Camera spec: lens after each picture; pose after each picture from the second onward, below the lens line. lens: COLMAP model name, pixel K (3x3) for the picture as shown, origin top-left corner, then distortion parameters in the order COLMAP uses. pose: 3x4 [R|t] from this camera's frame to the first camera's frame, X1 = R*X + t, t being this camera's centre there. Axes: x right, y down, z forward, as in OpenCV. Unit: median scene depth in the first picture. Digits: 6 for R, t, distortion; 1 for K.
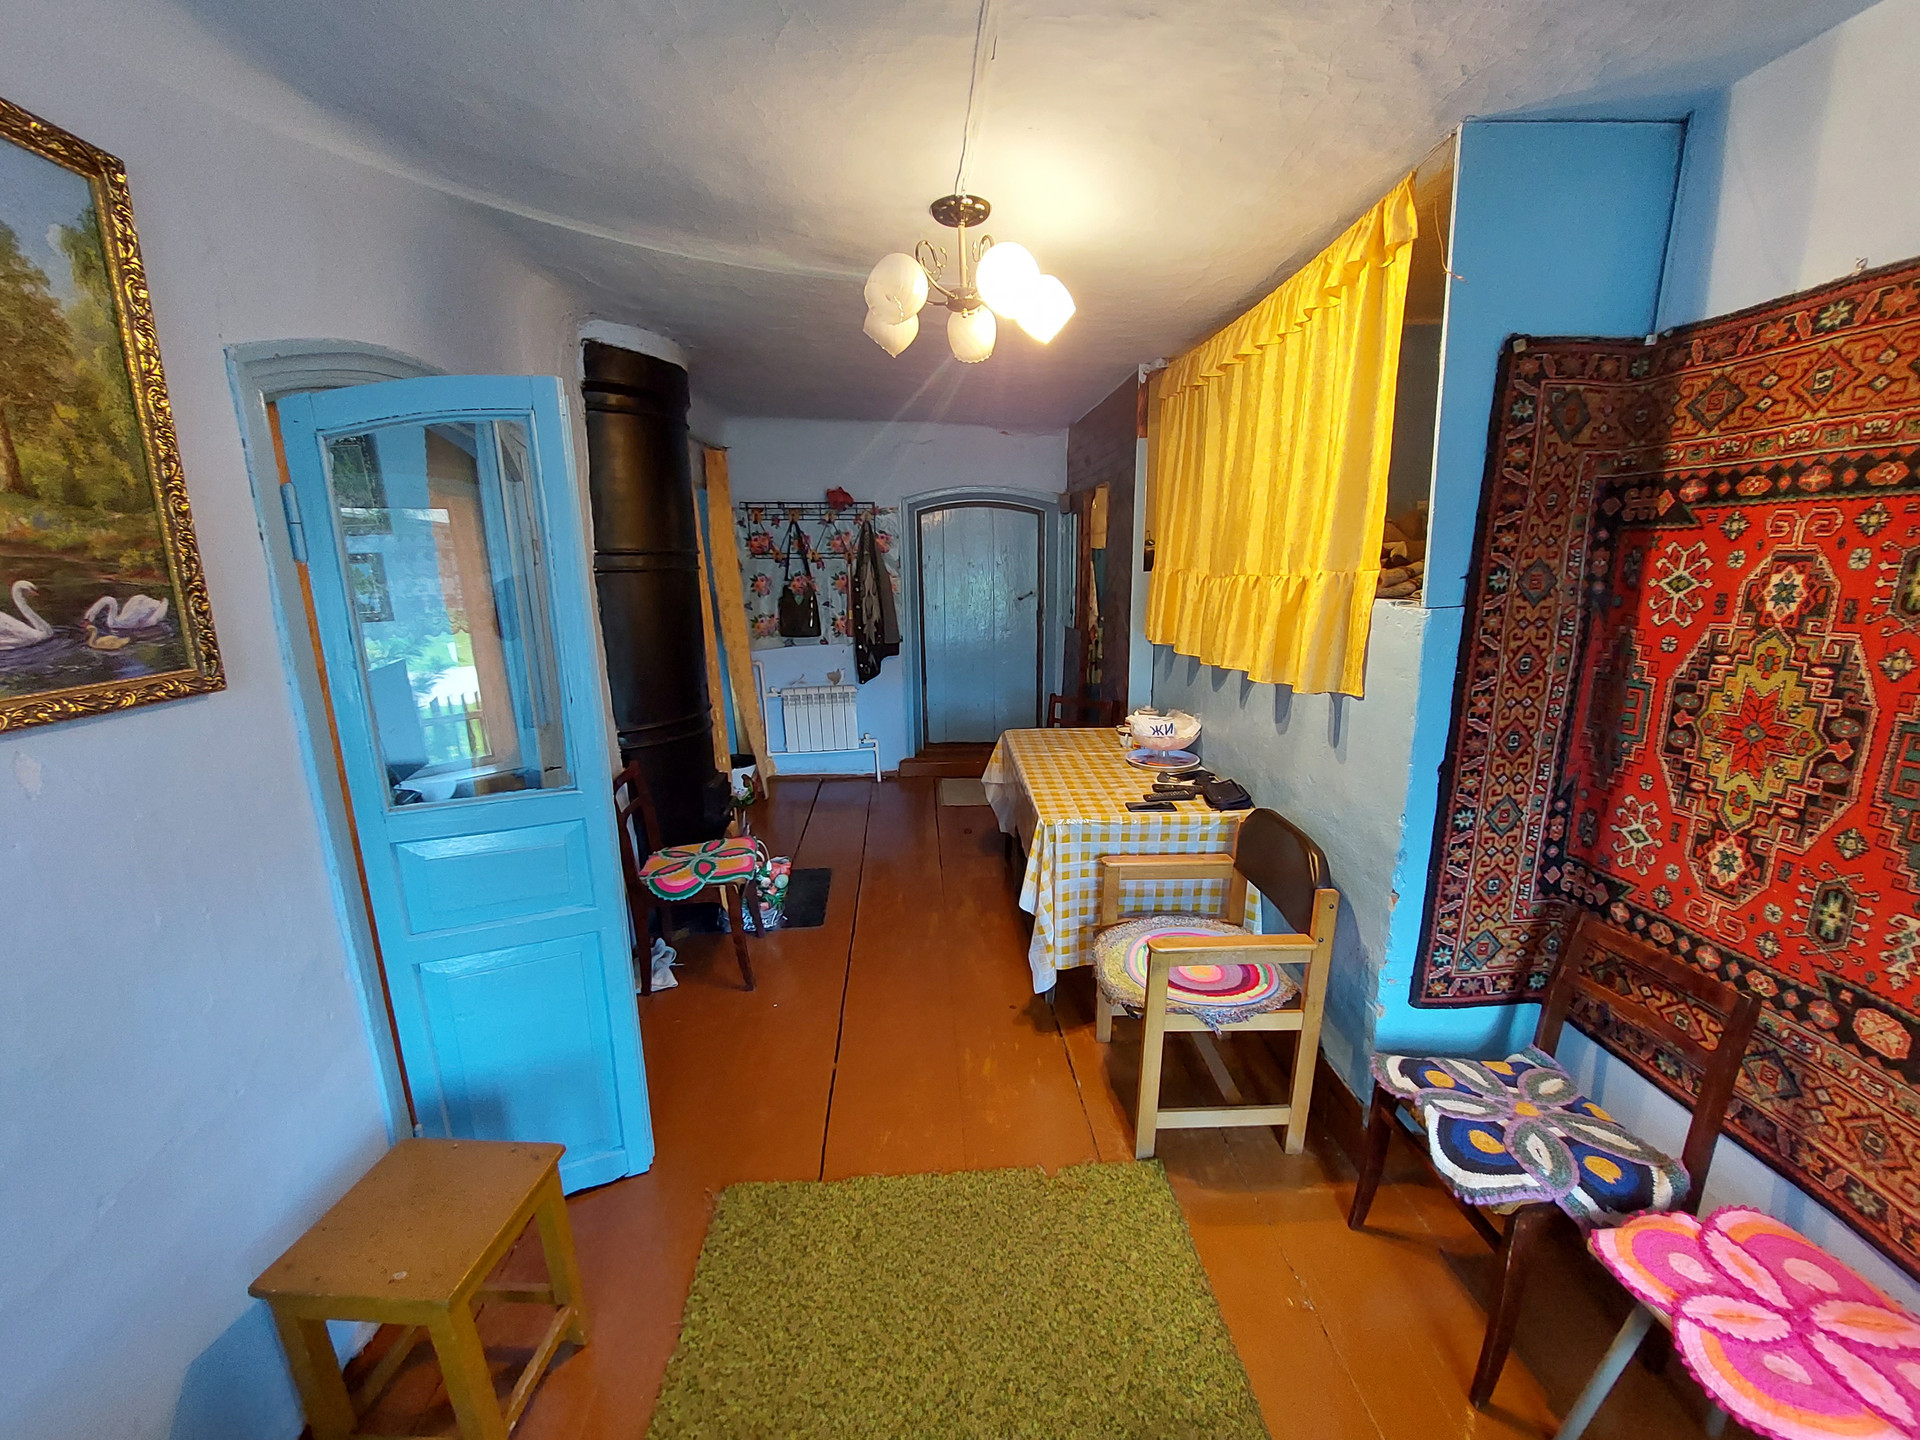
lens RADIAL K [[759.8, 0, 956.5], [0, 759.8, 732.9], [0, 0, 1]] dist [-0.016337, -0.000212]
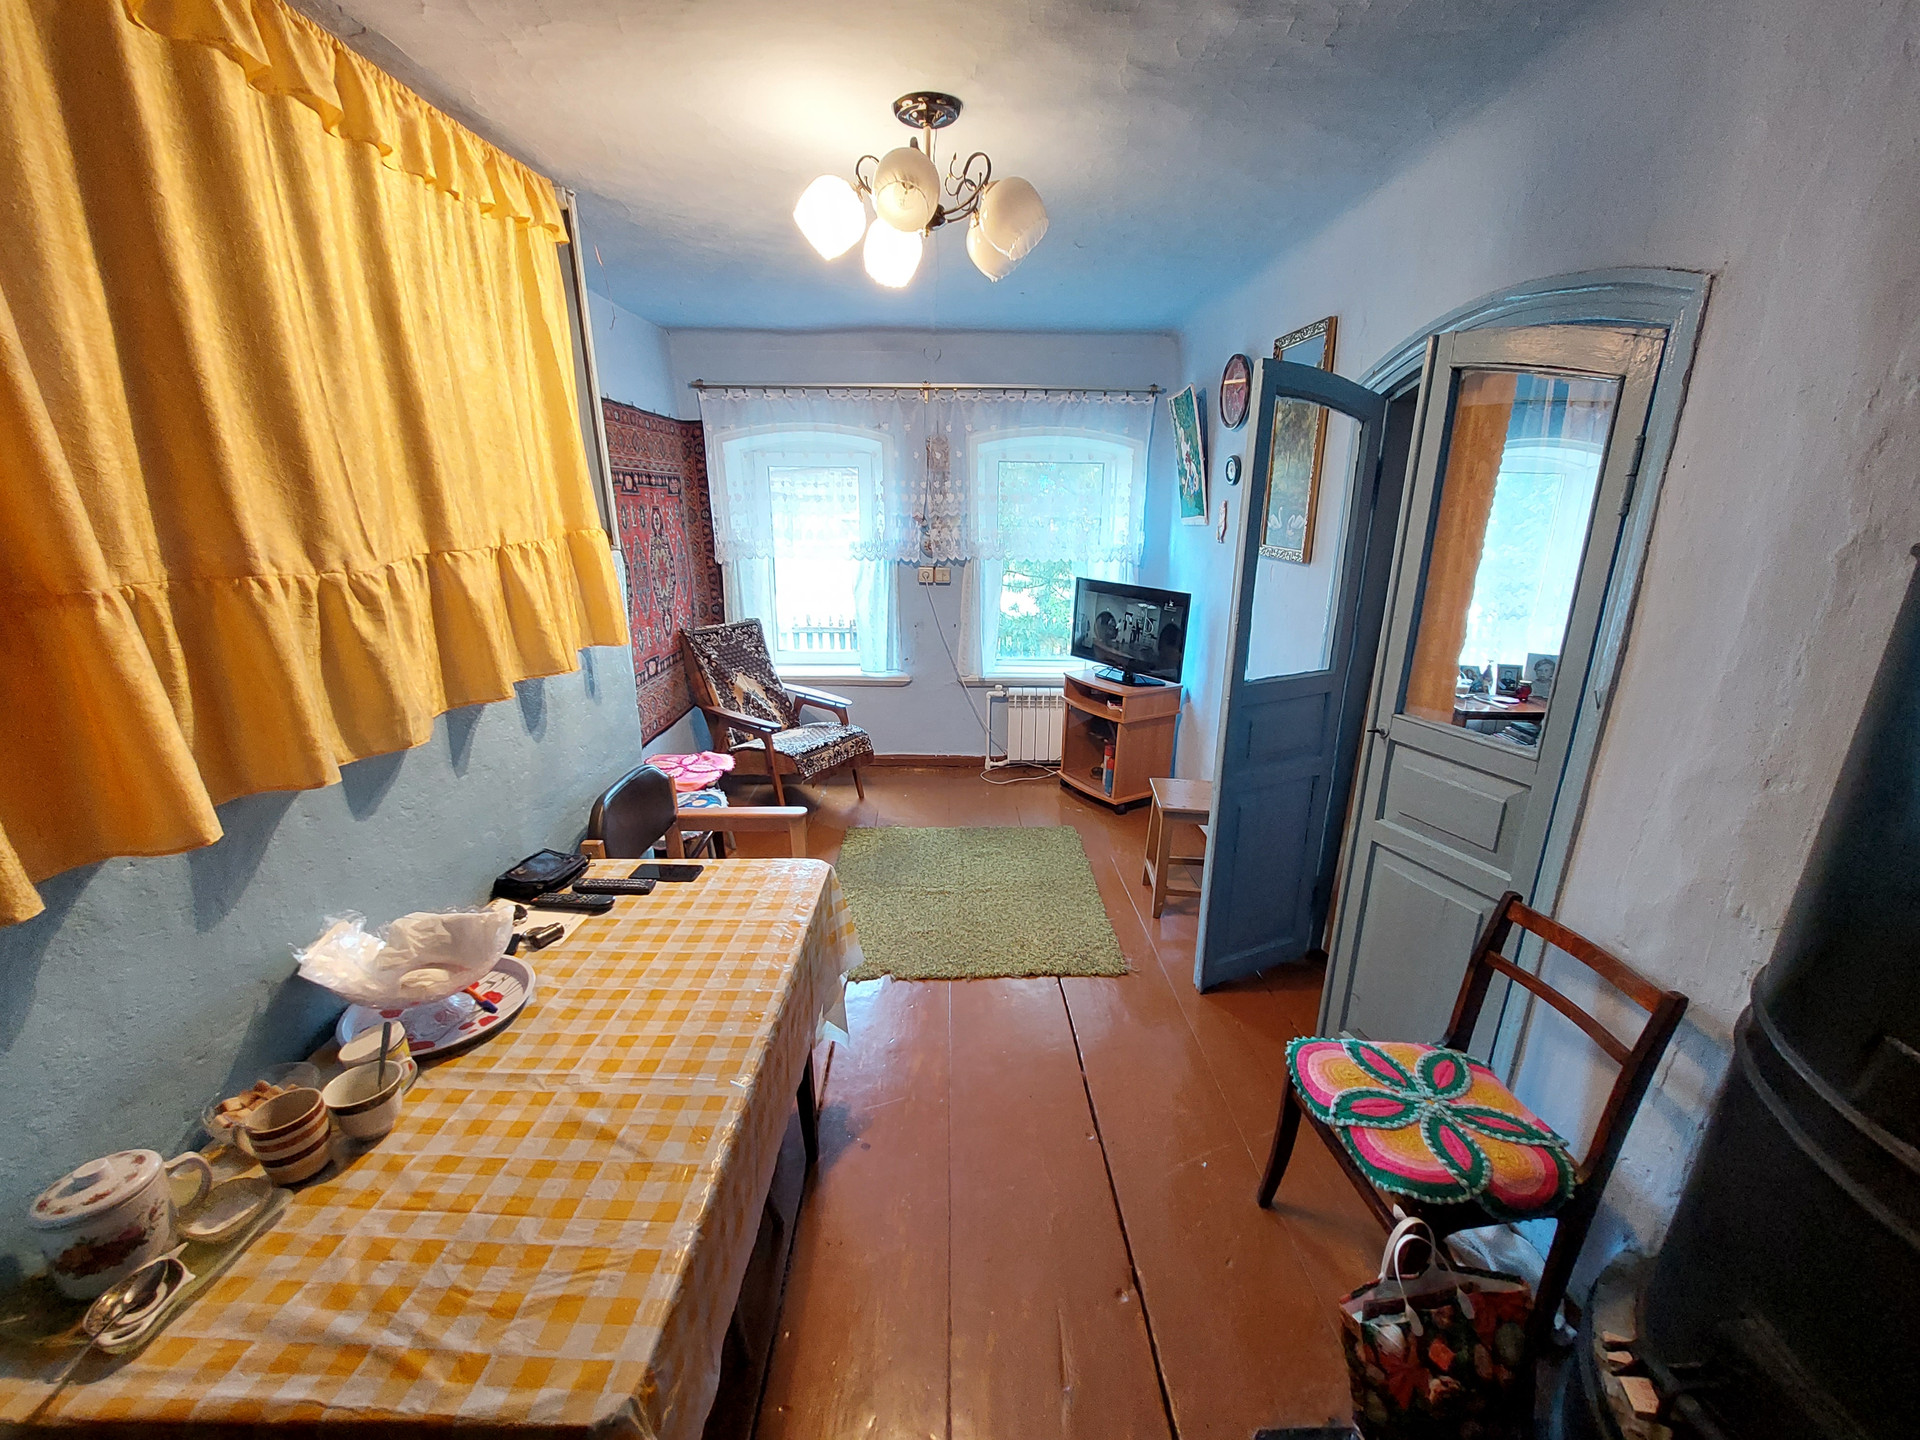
lens RADIAL K [[759.8, 0, 961.8], [0, 759.8, 731.4], [0, 0, 1]] dist [-0.016337, -0.000212]
pose [[-0.999150, 0.003763, 0.041051, -0.073004], [0.023923, 0.863917, 0.503065, -0.534279], [-0.033572, 0.503620, -0.863273, 2.233222]]
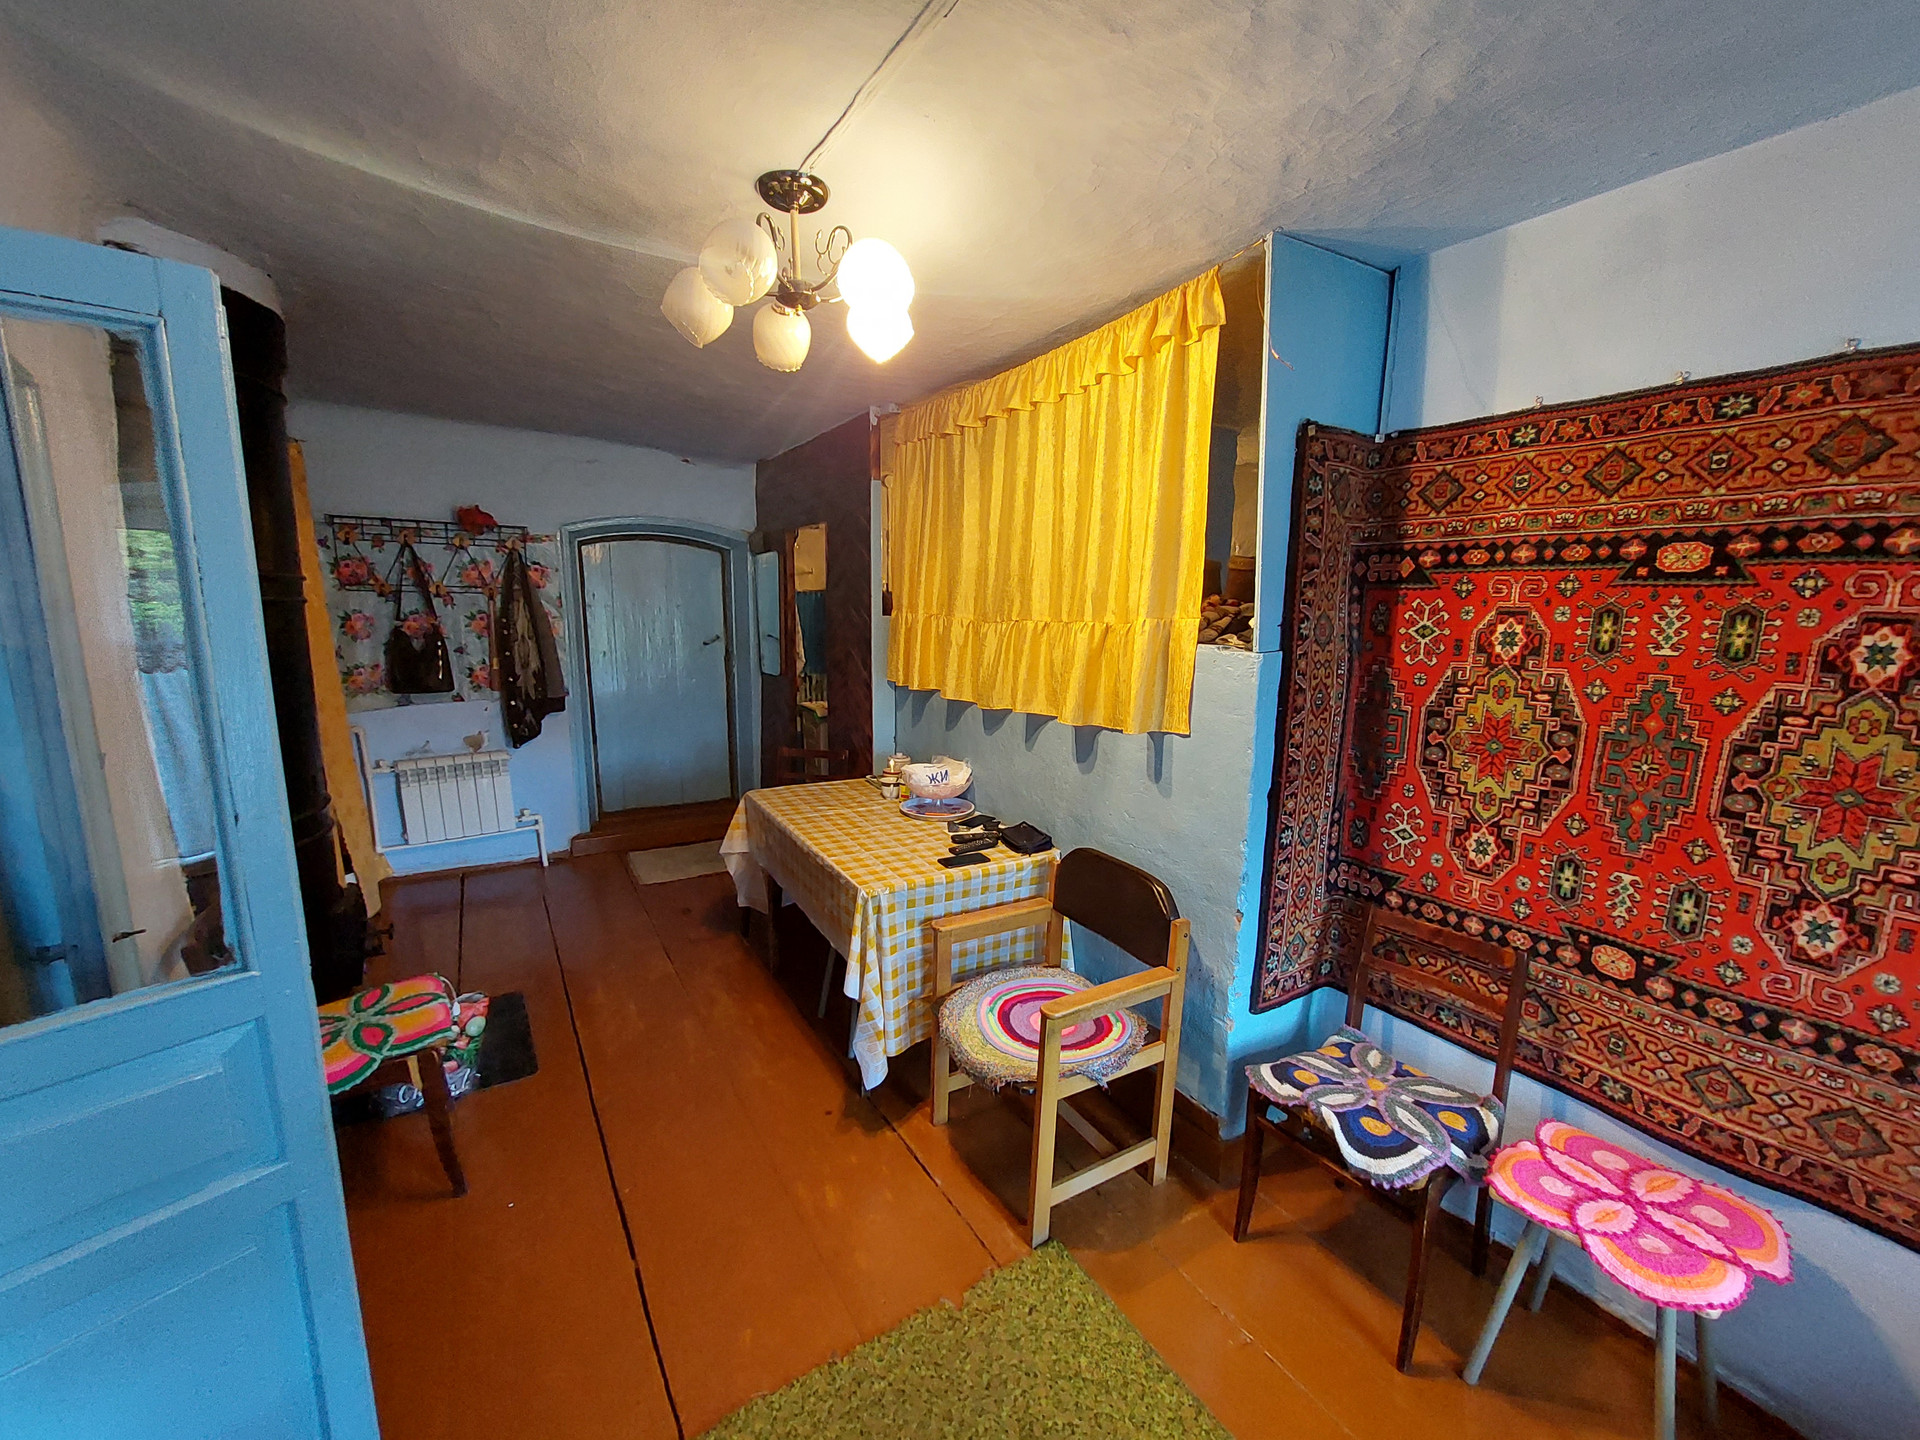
lens RADIAL K [[759.8, 0, 953.2], [0, 759.8, 732.4], [0, 0, 1]] dist [-0.016337, -0.000212]
pose [[0.877943, -0.055735, 0.475511, -0.290888], [0.082987, 0.995882, -0.036491, -0.041514], [-0.471519, 0.071498, 0.878953, 0.225865]]
